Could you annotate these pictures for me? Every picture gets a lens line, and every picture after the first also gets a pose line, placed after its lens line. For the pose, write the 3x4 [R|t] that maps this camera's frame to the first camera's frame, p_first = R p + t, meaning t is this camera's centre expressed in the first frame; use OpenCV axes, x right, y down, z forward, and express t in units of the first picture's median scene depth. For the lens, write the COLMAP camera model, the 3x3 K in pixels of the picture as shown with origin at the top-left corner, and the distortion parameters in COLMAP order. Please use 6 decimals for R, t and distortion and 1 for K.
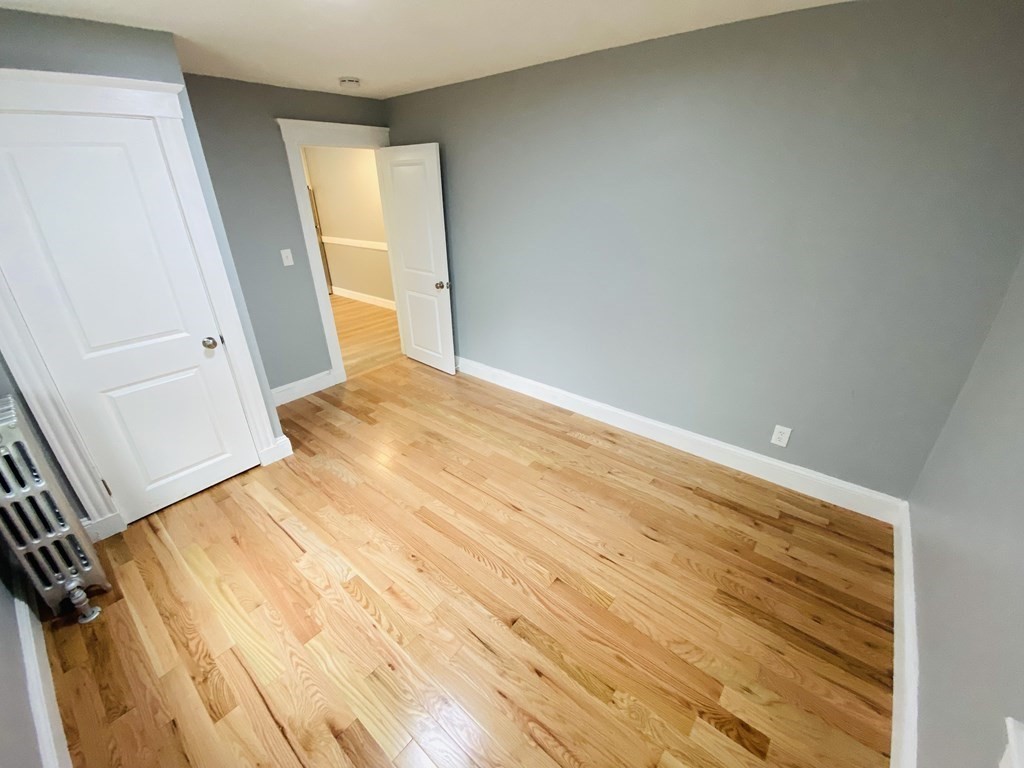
lens RADIAL K [[421.4, 0, 506.0], [0, 421.4, 380.4], [0, 0, 1]] dist [0.095924, -0.048763]
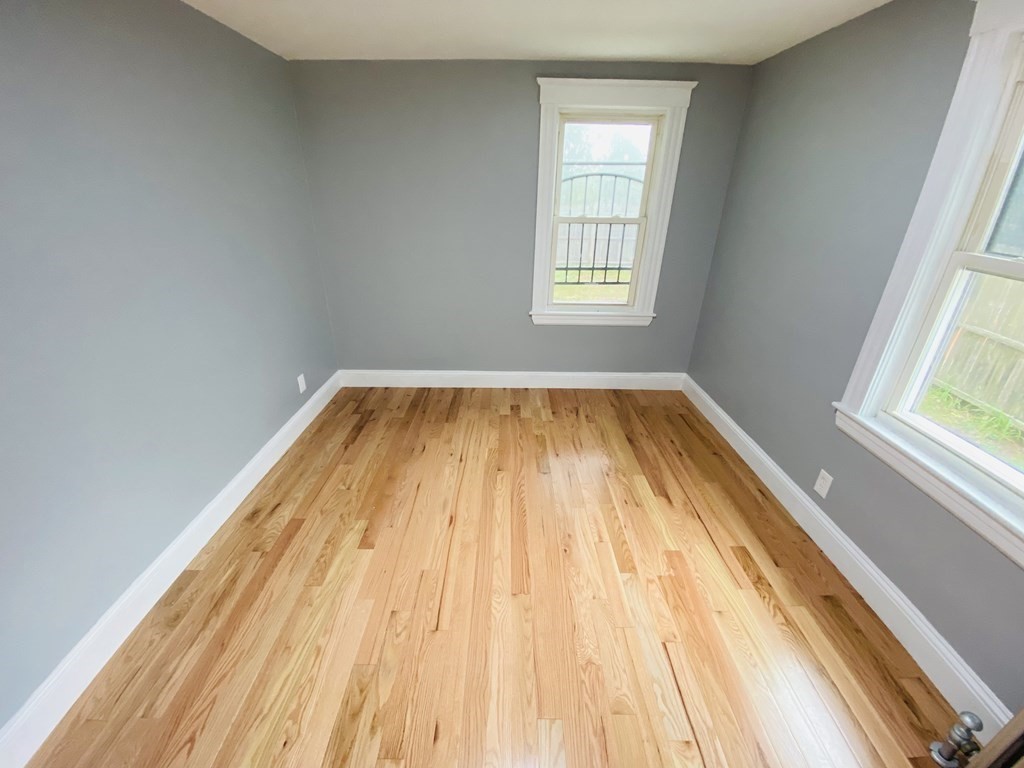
lens RADIAL K [[421.4, 0, 506.0], [0, 421.4, 380.4], [0, 0, 1]] dist [0.095924, -0.048763]
pose [[-0.635917, -0.313950, 0.705014, -0.660884], [0.323324, 0.721107, 0.612753, -0.489335], [-0.700764, 0.617608, -0.357057, 1.141102]]
